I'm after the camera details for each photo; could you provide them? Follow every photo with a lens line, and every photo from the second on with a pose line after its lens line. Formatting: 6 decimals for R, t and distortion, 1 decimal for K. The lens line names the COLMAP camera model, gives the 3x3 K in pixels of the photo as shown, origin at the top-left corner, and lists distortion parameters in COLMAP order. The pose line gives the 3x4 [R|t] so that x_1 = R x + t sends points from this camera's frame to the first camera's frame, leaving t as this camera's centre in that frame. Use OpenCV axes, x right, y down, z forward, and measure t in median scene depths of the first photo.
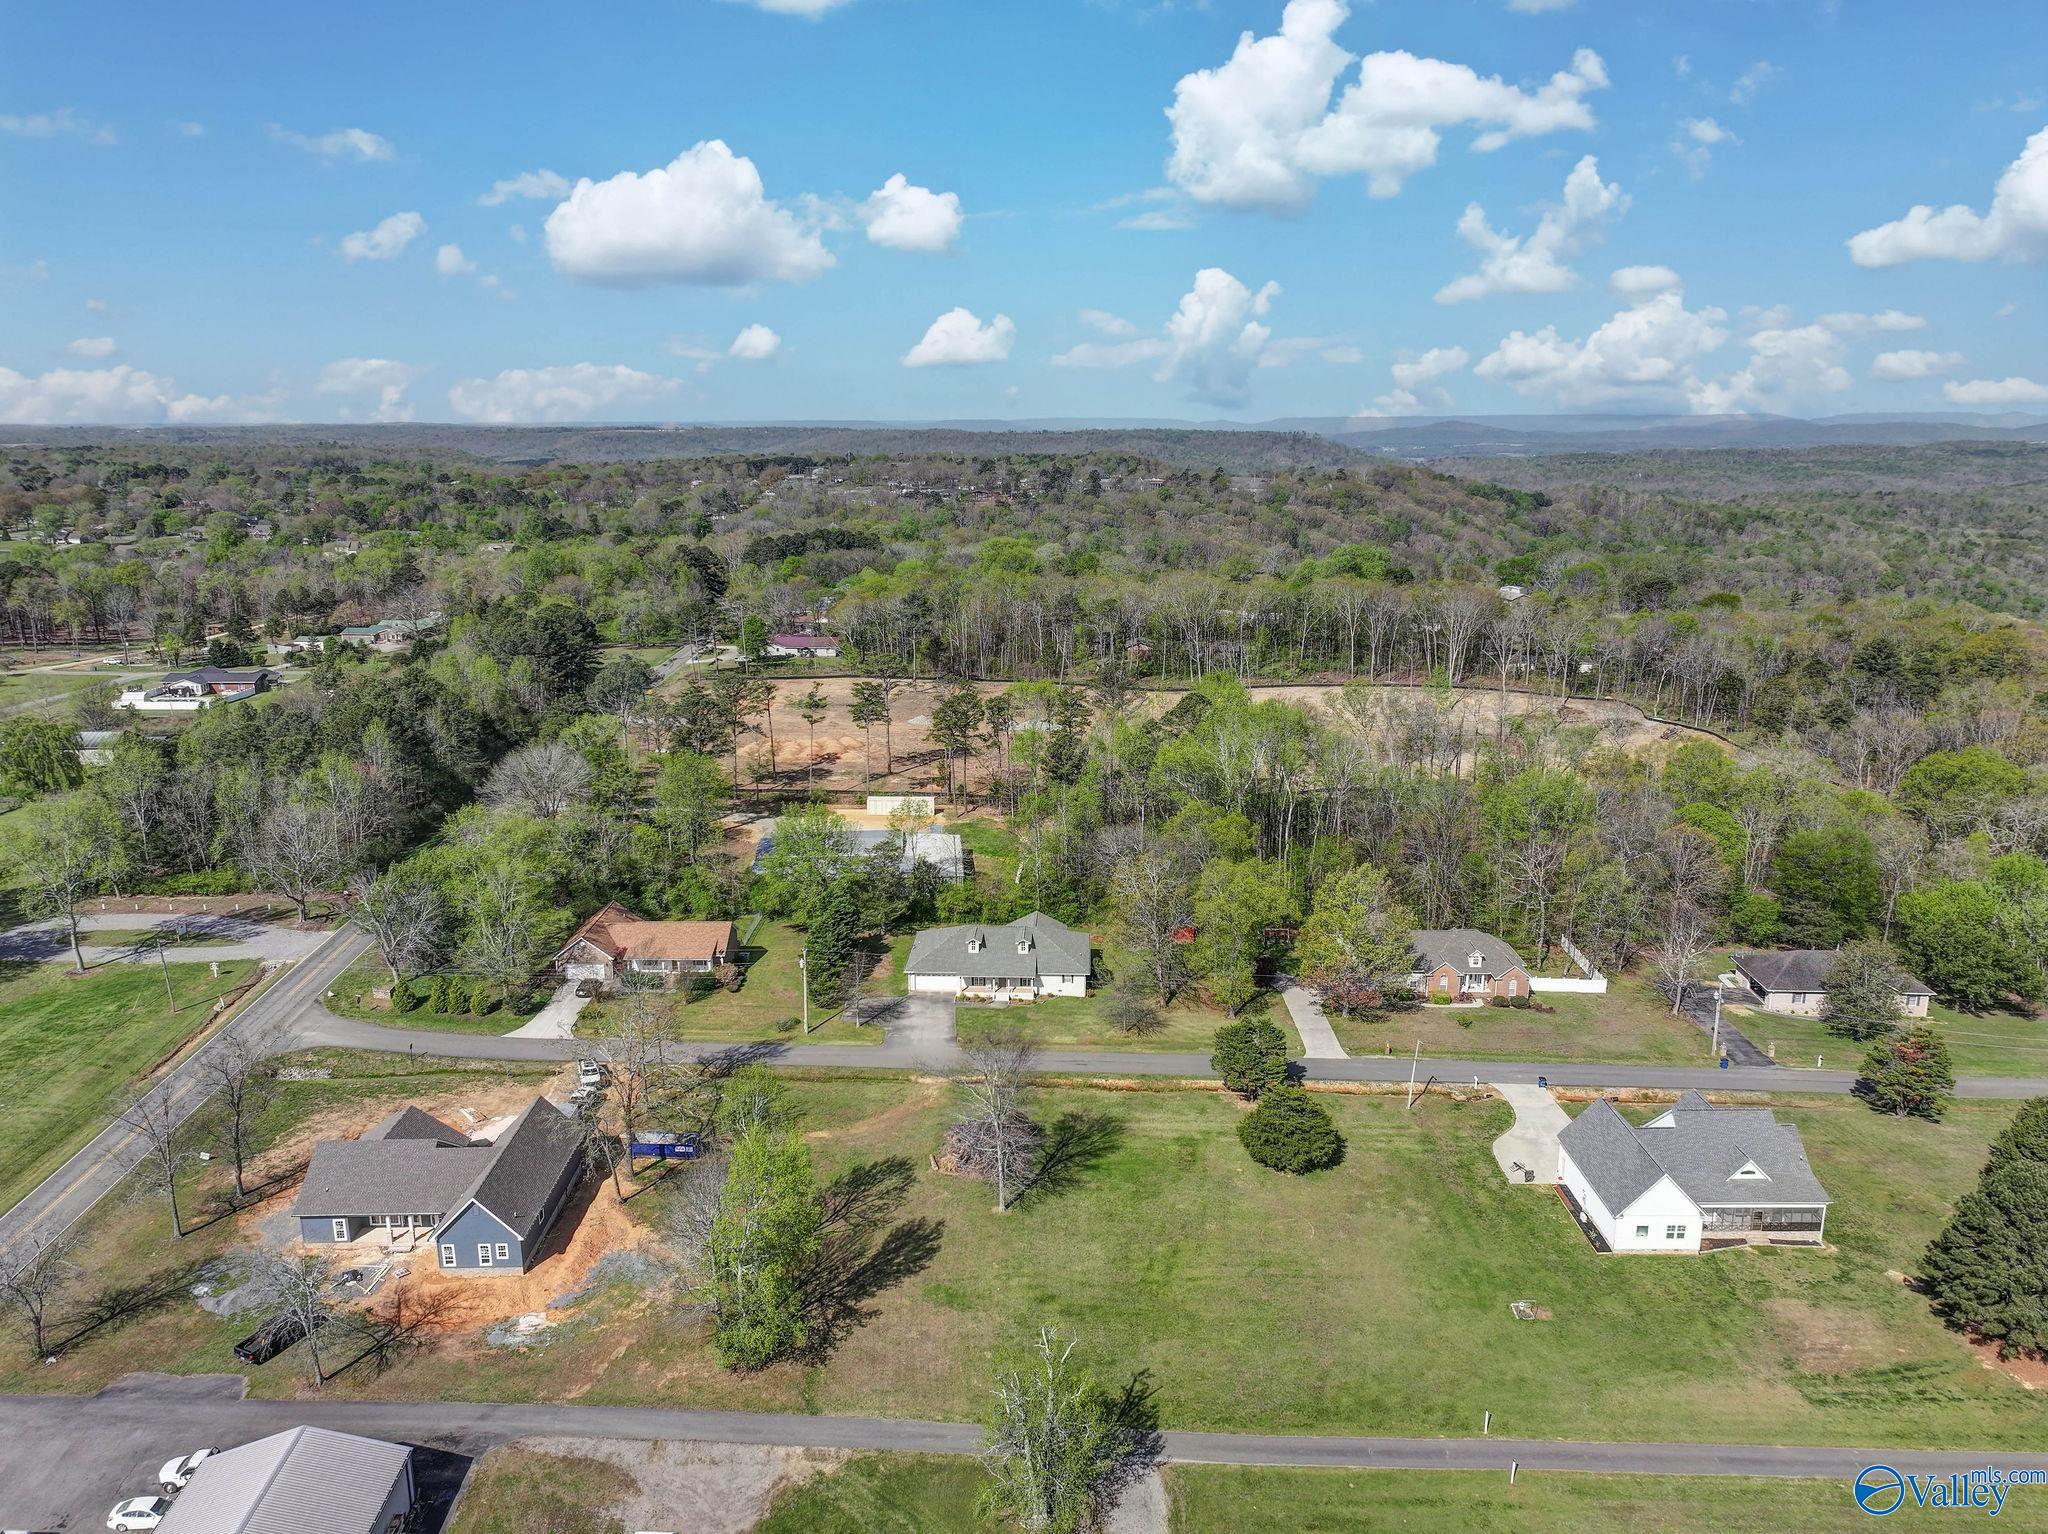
lens RADIAL K [[1428.2, 0, 1043.5], [0, 1428.2, 767.6], [0, 0, 1]] dist [0.004337, 0.004799]
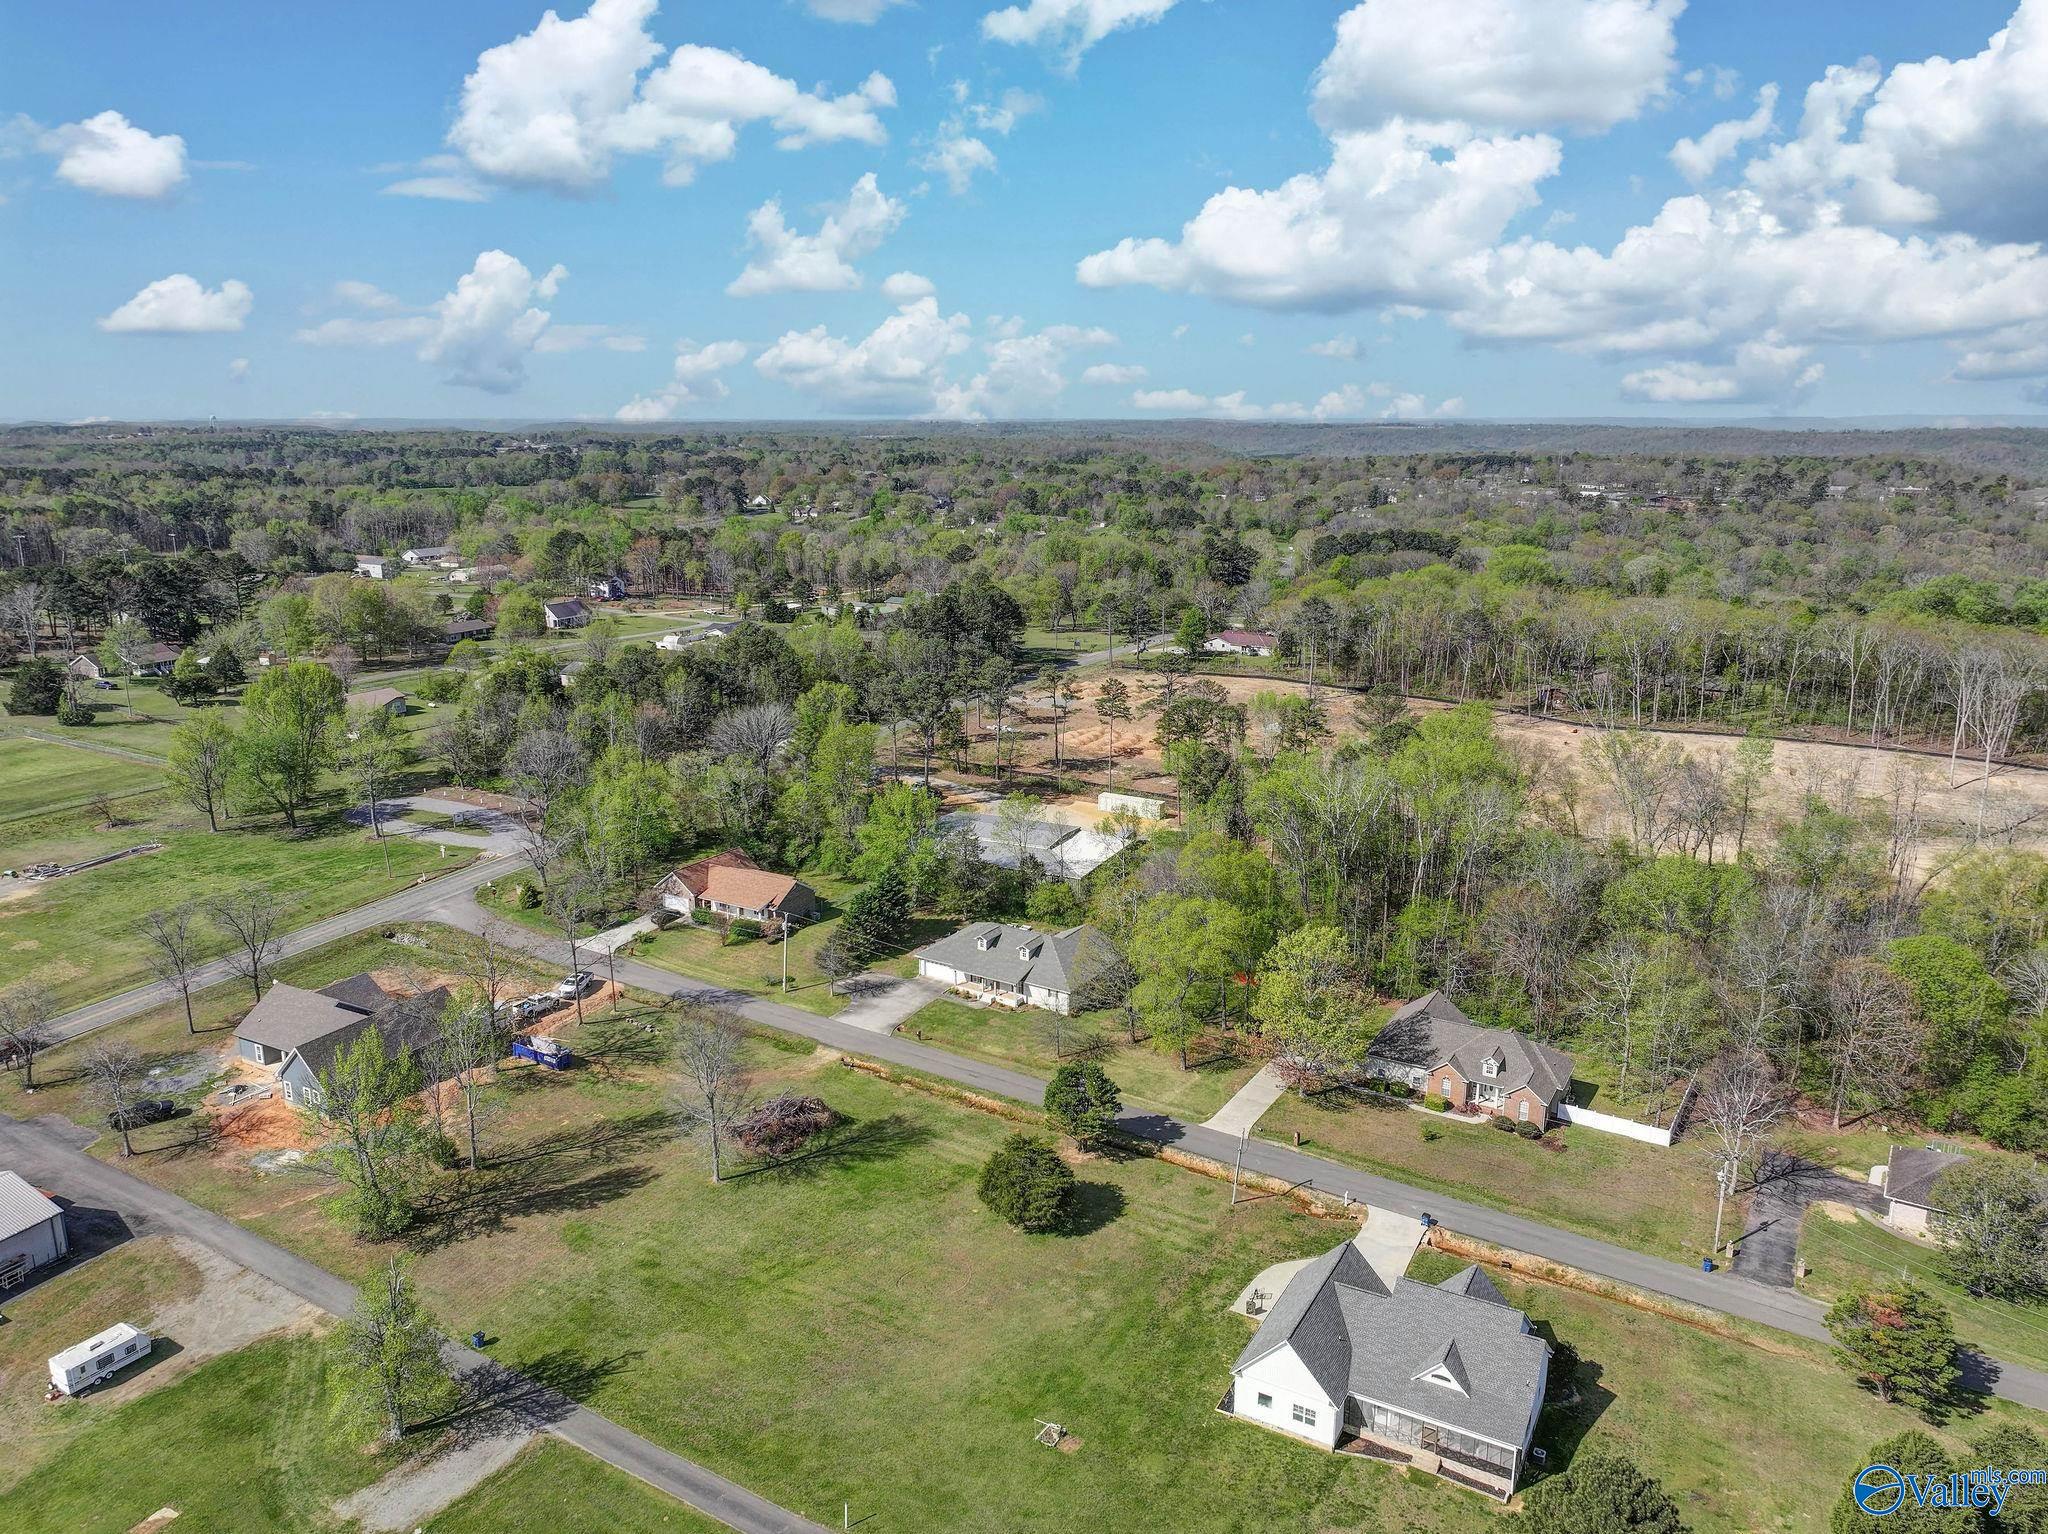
lens RADIAL K [[1428.2, 0, 1043.5], [0, 1428.2, 767.6], [0, 0, 1]] dist [0.004337, 0.004799]
pose [[0.870443, 0.121424, -0.477058, 0.514059], [-0.120129, 0.992198, 0.033351, -0.040914], [0.477386, 0.028278, 0.878239, 0.156221]]
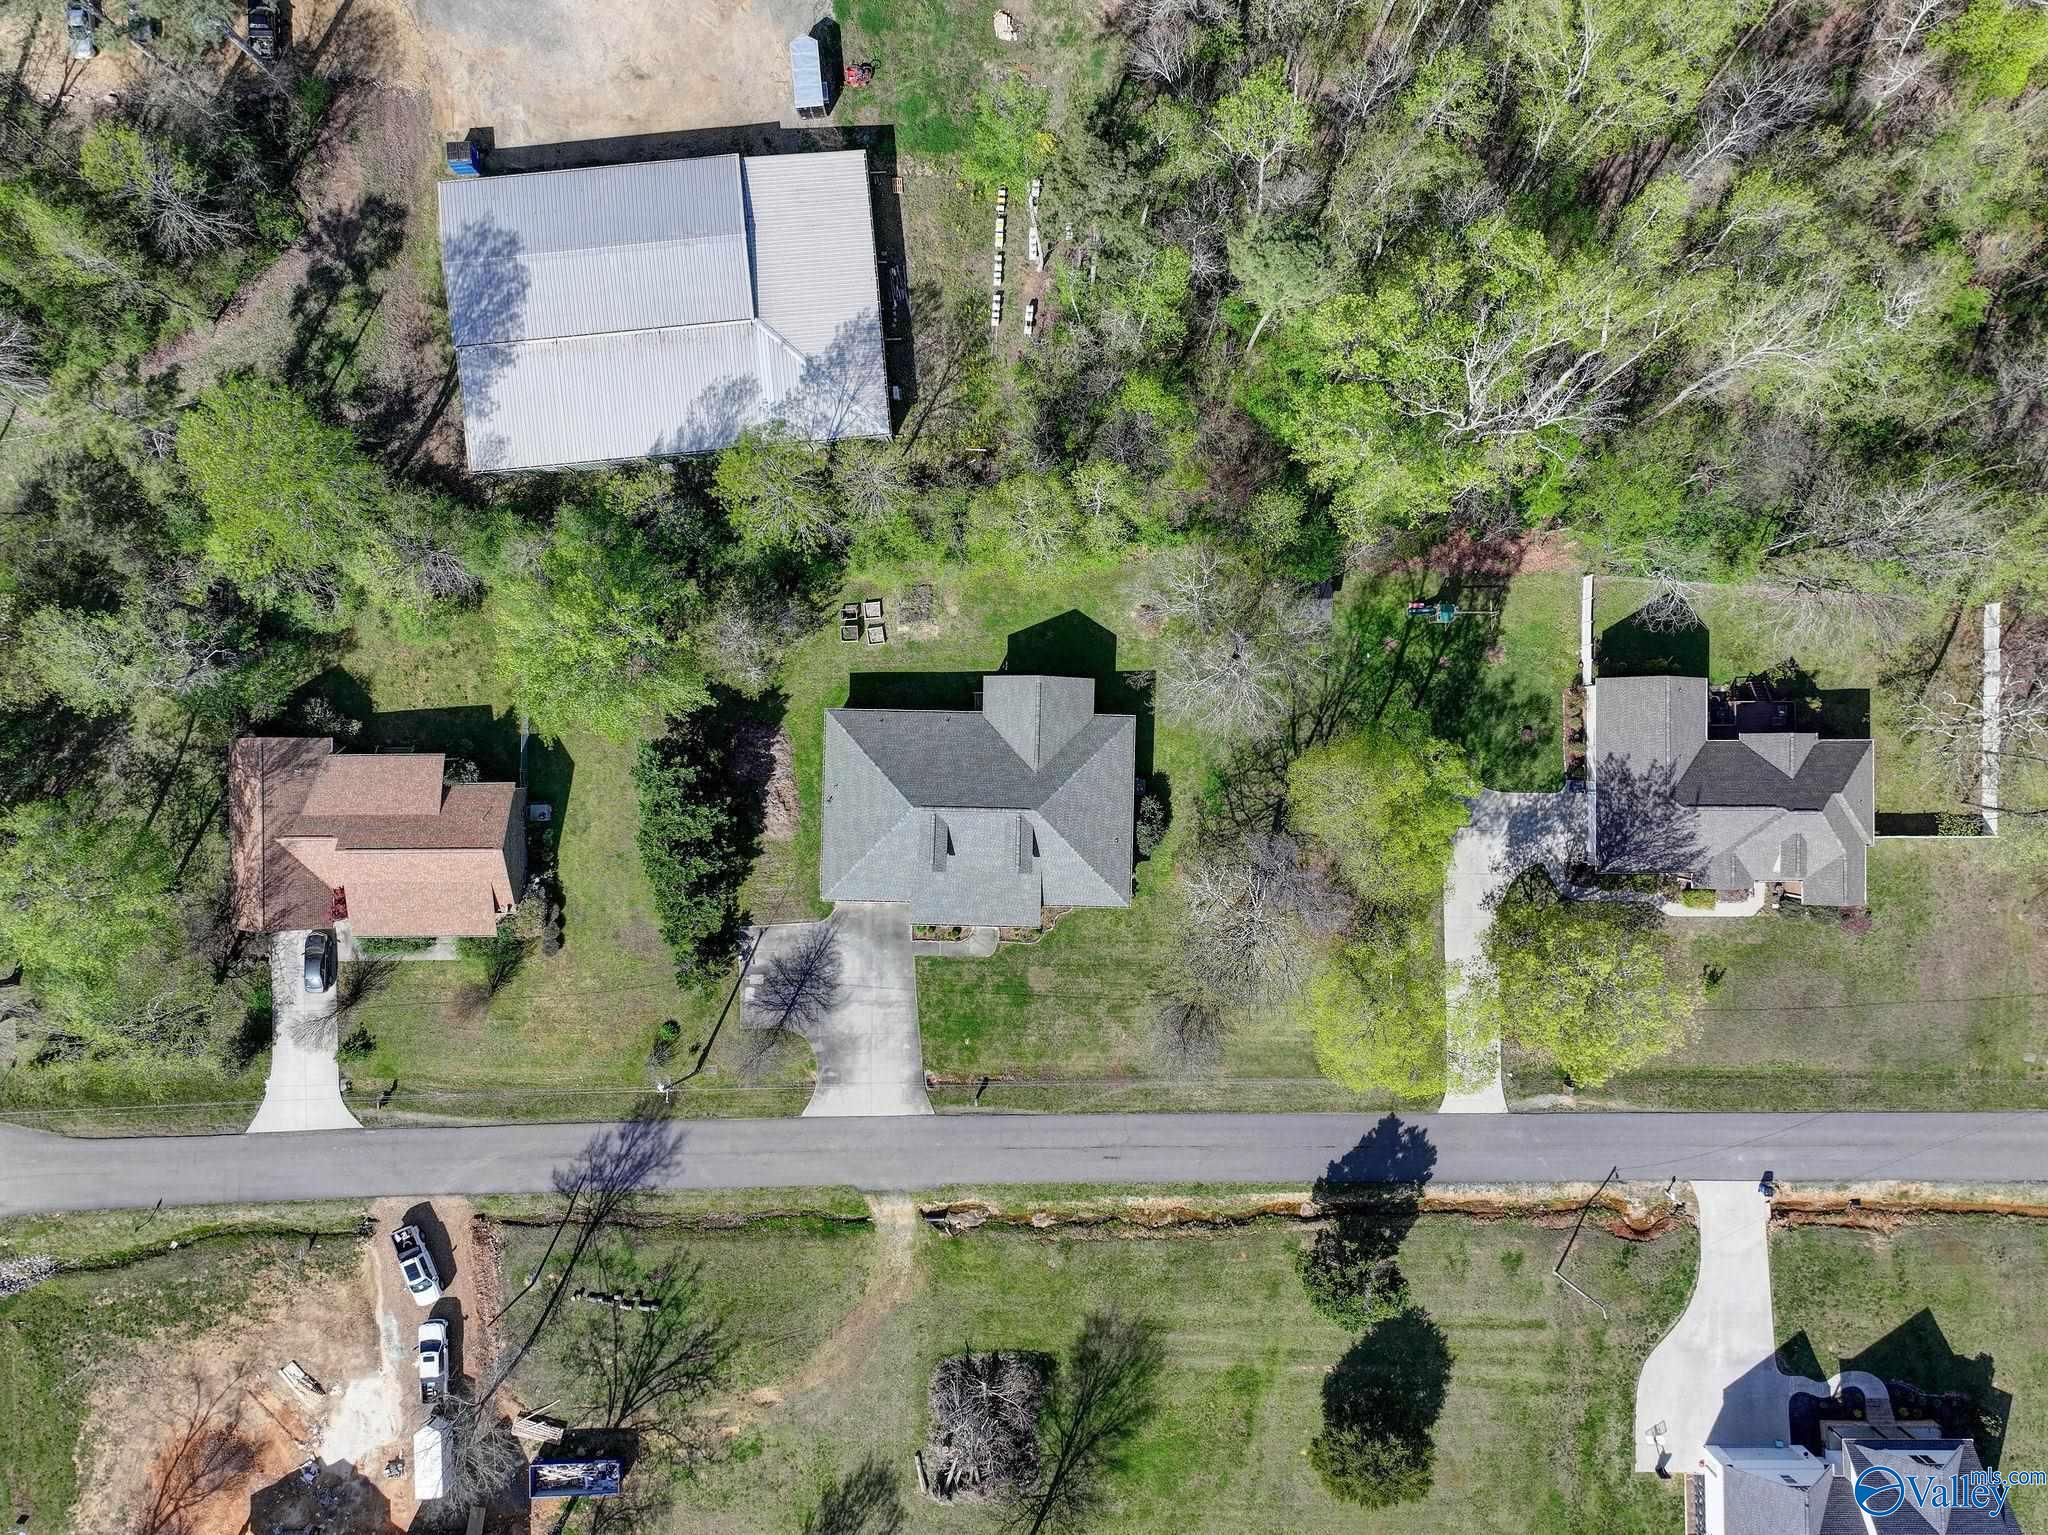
lens RADIAL K [[1428.2, 0, 1043.5], [0, 1428.2, 768.1], [0, 0, 1]] dist [0.004337, 0.004799]
pose [[0.999907, -0.010037, -0.009231, 0.002257], [0.011533, 0.261213, 0.965212, -0.511347], [-0.007277, -0.965229, 0.261304, 1.007559]]
